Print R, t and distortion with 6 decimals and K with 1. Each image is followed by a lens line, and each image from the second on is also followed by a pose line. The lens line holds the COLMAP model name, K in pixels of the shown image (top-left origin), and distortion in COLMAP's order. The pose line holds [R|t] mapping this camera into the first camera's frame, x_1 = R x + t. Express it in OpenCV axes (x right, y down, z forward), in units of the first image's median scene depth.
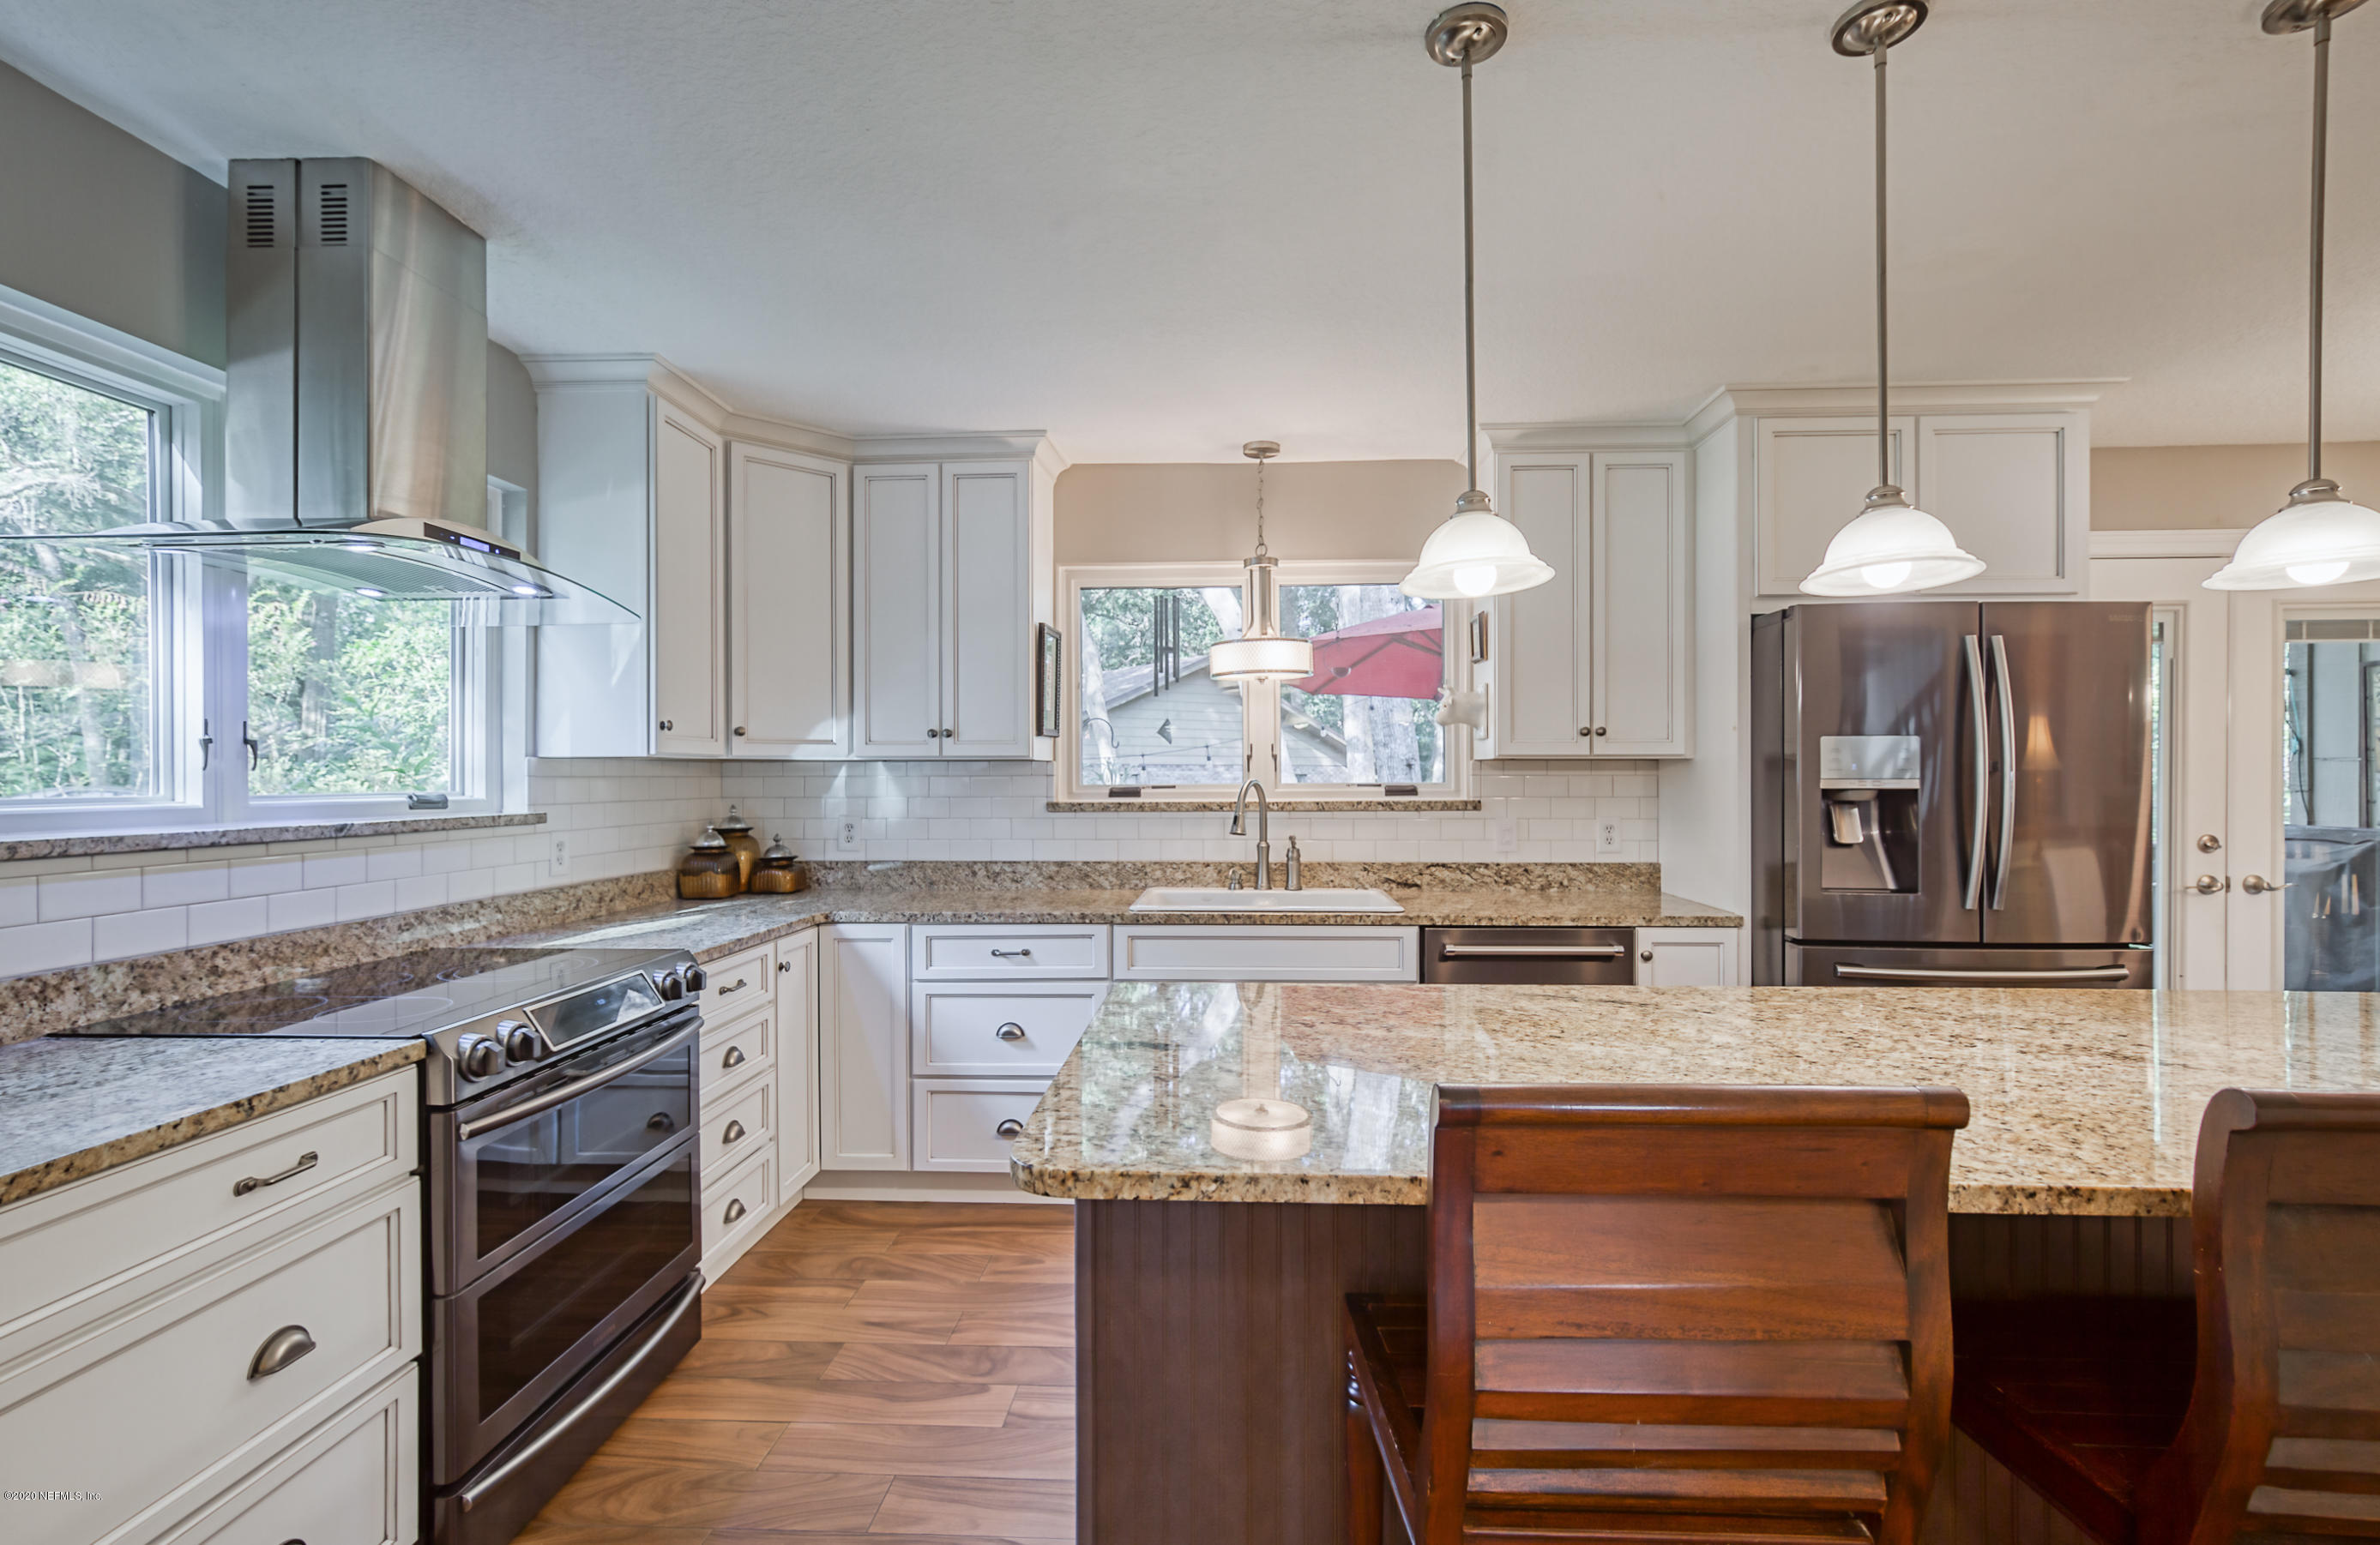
lens RADIAL K [[1054.8, 0, 1183.1], [0, 1054.8, 767.5], [0, 0, 1]] dist [0.000387, 0.002313]
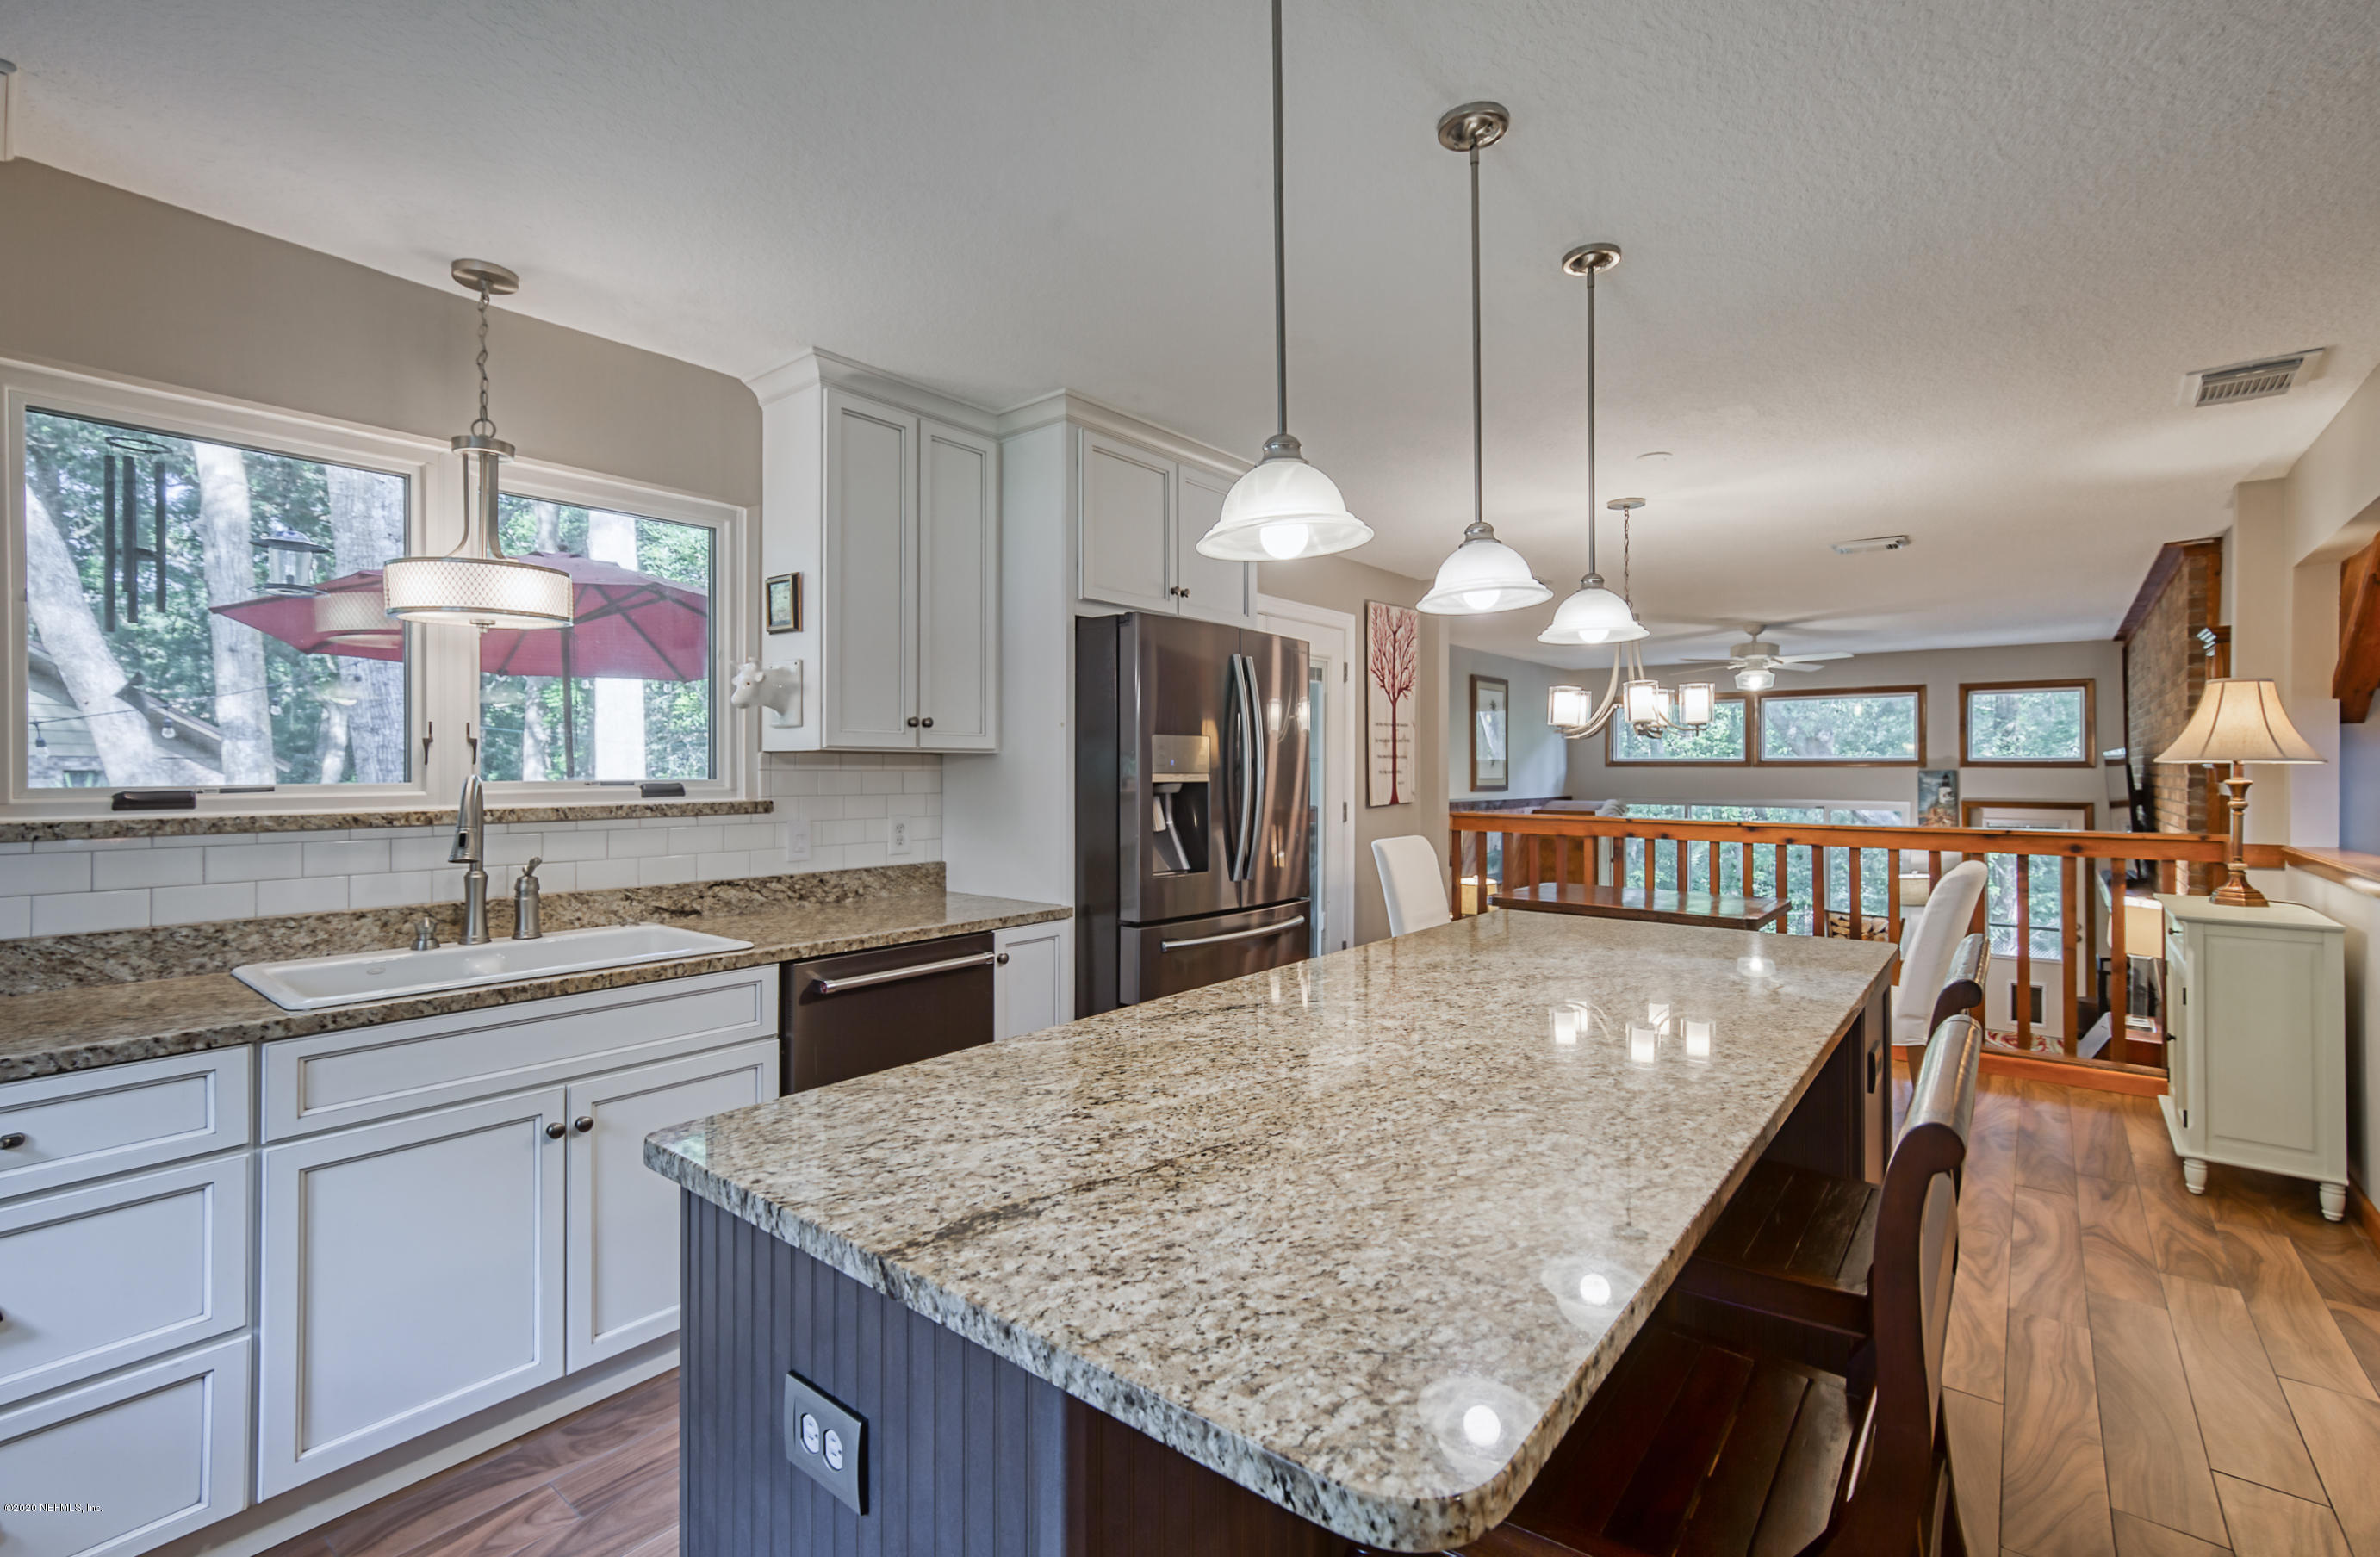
lens RADIAL K [[1054.9, 0, 1204.8], [0, 1054.9, 762.1], [0, 0, 1]] dist [0.000387, 0.002313]
pose [[0.580020, 0.007280, 0.814570, -0.209407], [-0.005133, 0.999973, -0.005283, 0.003837], [-0.814586, -0.001117, 0.580041, 0.260772]]
